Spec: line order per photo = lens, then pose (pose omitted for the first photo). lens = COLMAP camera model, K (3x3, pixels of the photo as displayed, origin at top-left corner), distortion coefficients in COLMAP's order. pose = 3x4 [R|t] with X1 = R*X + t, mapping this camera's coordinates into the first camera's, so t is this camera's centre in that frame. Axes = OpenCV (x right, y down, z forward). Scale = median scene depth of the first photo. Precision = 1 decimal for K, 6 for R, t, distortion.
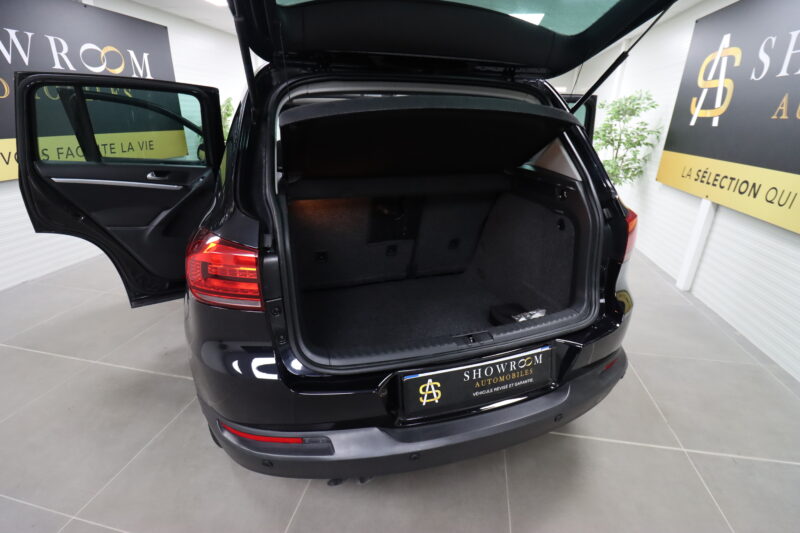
lens RADIAL K [[376.2, 0, 398.3], [0, 376.2, 259.3], [0, 0, 1]] dist [-0.005535, -0.008174]
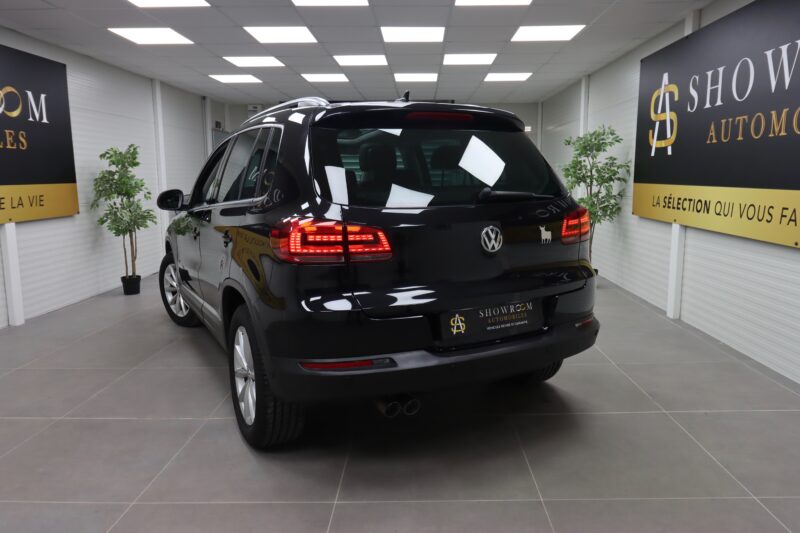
lens RADIAL K [[576.9, 0, 399.5], [0, 576.9, 254.0], [0, 0, 1]] dist [0.013551, -0.002002]
pose [[0.986389, -0.052165, 0.155933, -0.156109], [0.085177, 0.973287, -0.213206, 0.186923], [-0.140646, 0.223586, 0.964483, -0.379393]]
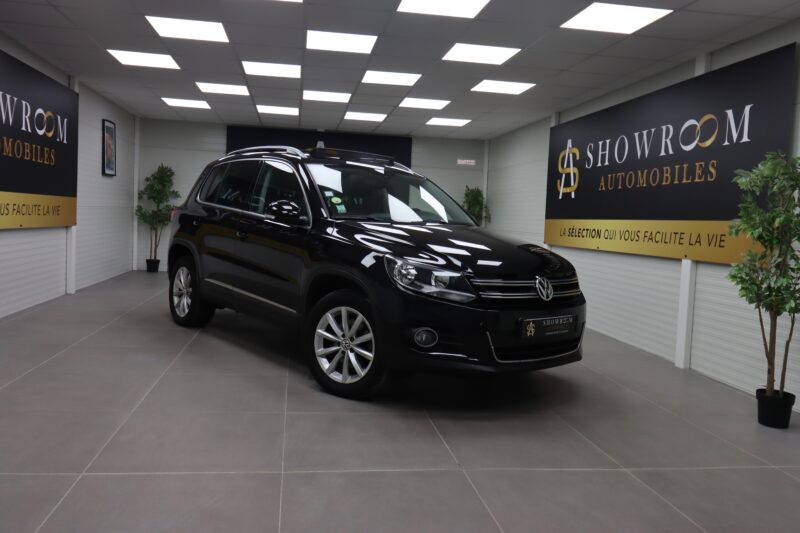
lens RADIAL K [[633.4, 0, 397.6], [0, 633.4, 265.9], [0, 0, 1]] dist [0.014816, 0.000486]
pose [[0.936653, -0.012223, 0.350046, -0.619925], [0.108451, 0.960398, -0.256658, 0.432942], [-0.333047, 0.278362, 0.900885, -0.873242]]
